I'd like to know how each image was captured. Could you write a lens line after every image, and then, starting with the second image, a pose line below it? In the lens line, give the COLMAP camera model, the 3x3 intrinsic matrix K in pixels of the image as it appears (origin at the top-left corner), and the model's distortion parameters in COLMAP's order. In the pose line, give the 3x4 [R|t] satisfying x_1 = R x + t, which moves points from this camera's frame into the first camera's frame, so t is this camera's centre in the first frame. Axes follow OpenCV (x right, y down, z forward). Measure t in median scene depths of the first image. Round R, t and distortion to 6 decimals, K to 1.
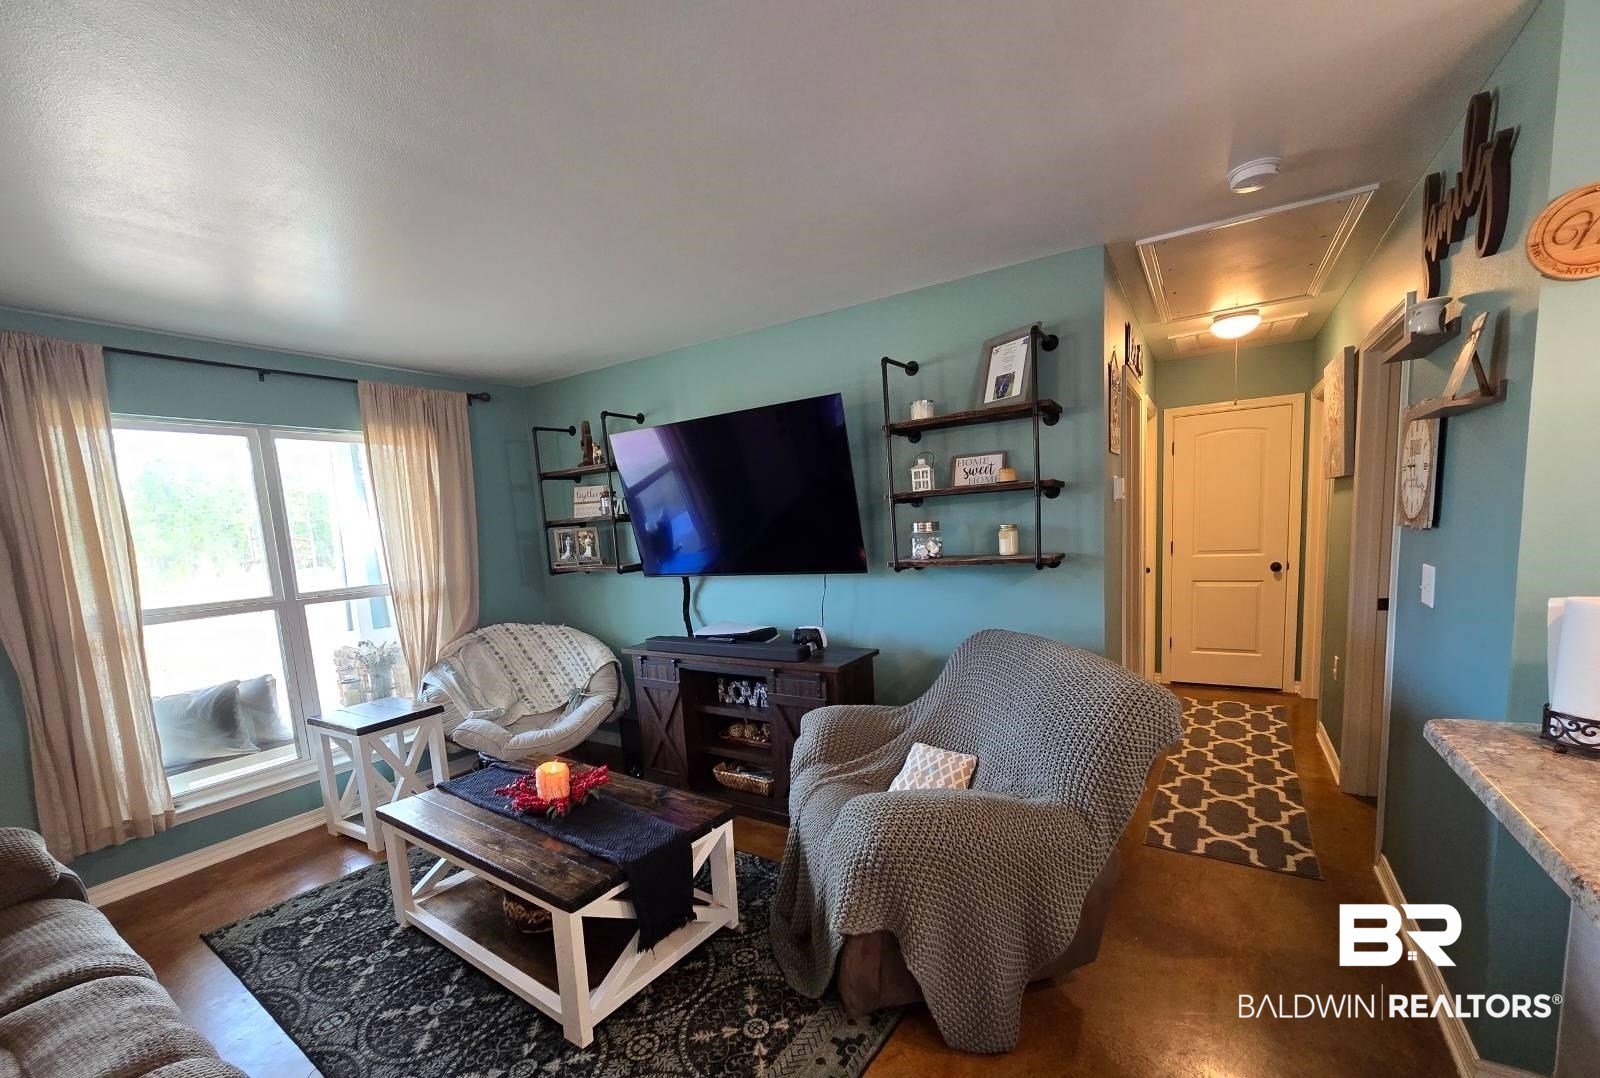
lens RADIAL K [[660.9, 0, 795.8], [0, 660.9, 606.7], [0, 0, 1]] dist [-0.000299, 0.000061]
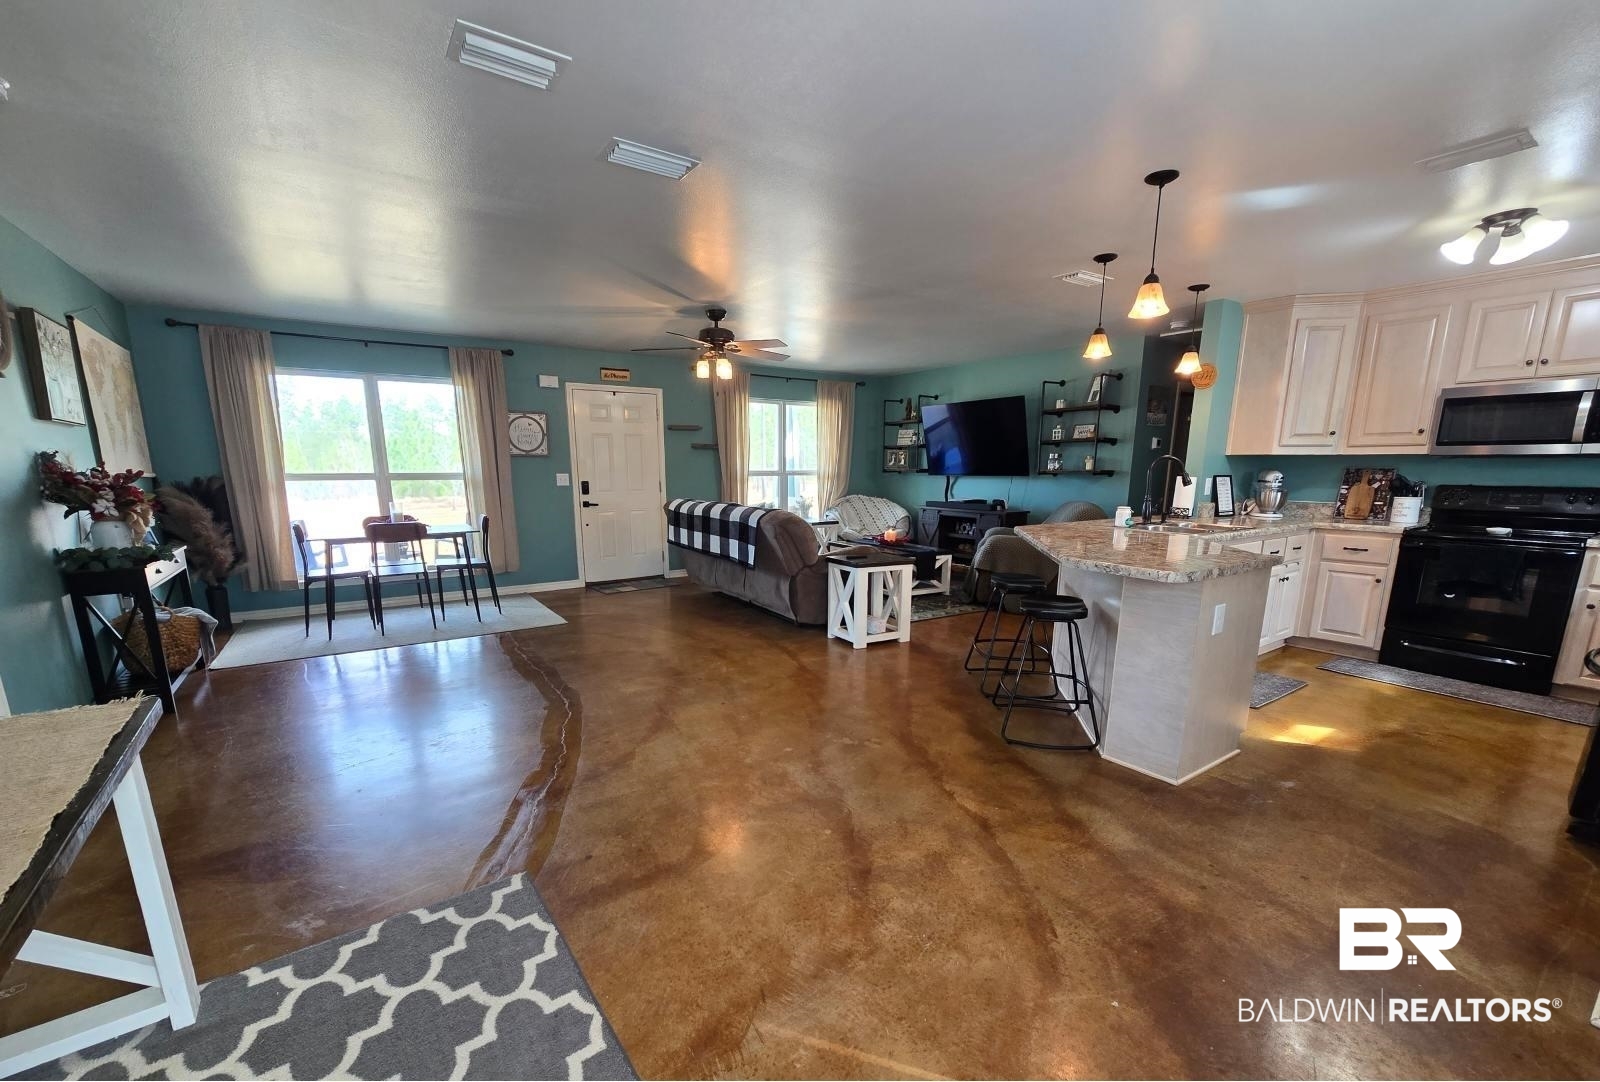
lens RADIAL K [[660.9, 0, 795.8], [0, 660.9, 608.7], [0, 0, 1]] dist [-0.000299, 0.000061]
pose [[0.917389, 0.143151, -0.371357, 0.252387], [-0.107593, 0.987535, 0.114882, 0.200093], [0.383174, -0.065436, 0.921356, -1.260948]]
